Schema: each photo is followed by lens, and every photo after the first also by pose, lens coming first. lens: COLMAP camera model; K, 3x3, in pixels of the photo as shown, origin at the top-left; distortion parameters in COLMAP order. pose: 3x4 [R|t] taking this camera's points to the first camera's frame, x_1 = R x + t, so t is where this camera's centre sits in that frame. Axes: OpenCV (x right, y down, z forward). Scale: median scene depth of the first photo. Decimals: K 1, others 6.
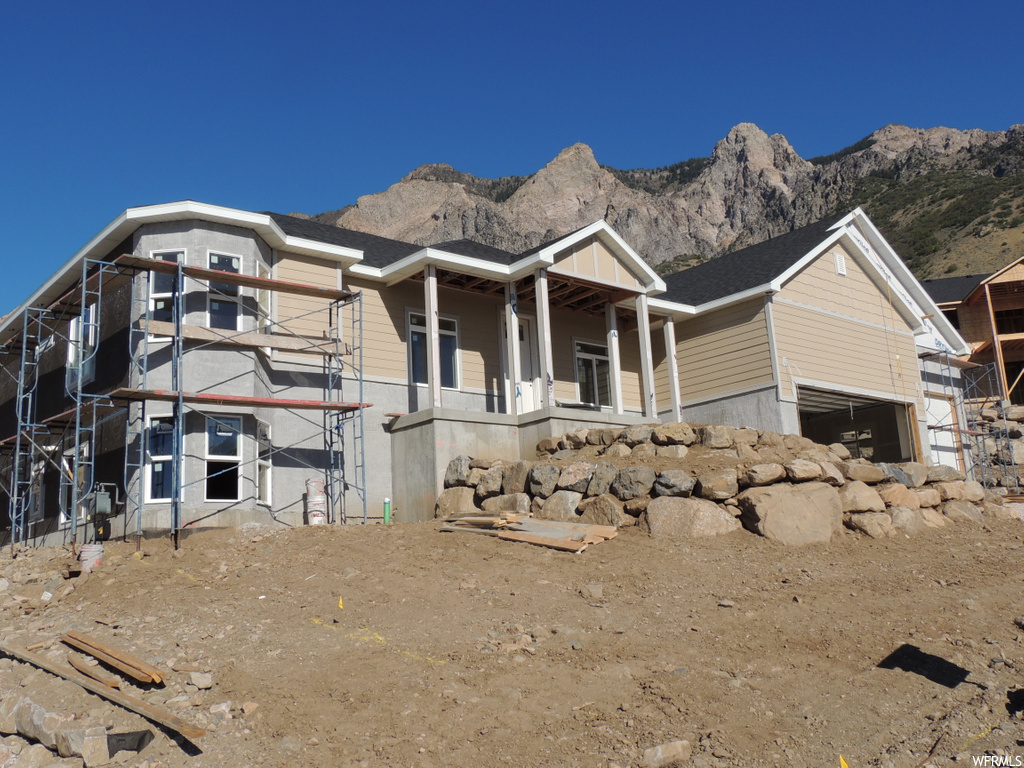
lens RADIAL K [[977.5, 0, 512.4], [0, 977.5, 382.1], [0, 0, 1]] dist [-0.013474, 0.000000]
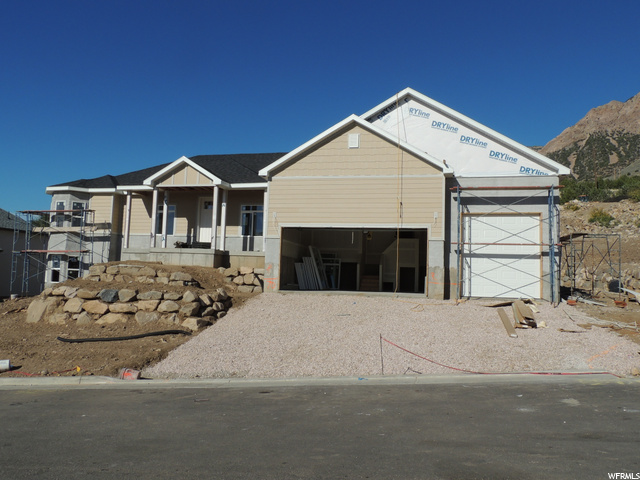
lens RADIAL K [[518.0, 0, 320.2], [0, 518.0, 239.8], [0, 0, 1]] dist [0.007948, 0.002260]
pose [[0.566963, 0.011927, -0.823657, 1.182220], [0.106949, 0.990366, 0.087960, -0.053879], [0.816771, -0.137959, 0.560225, 0.574065]]
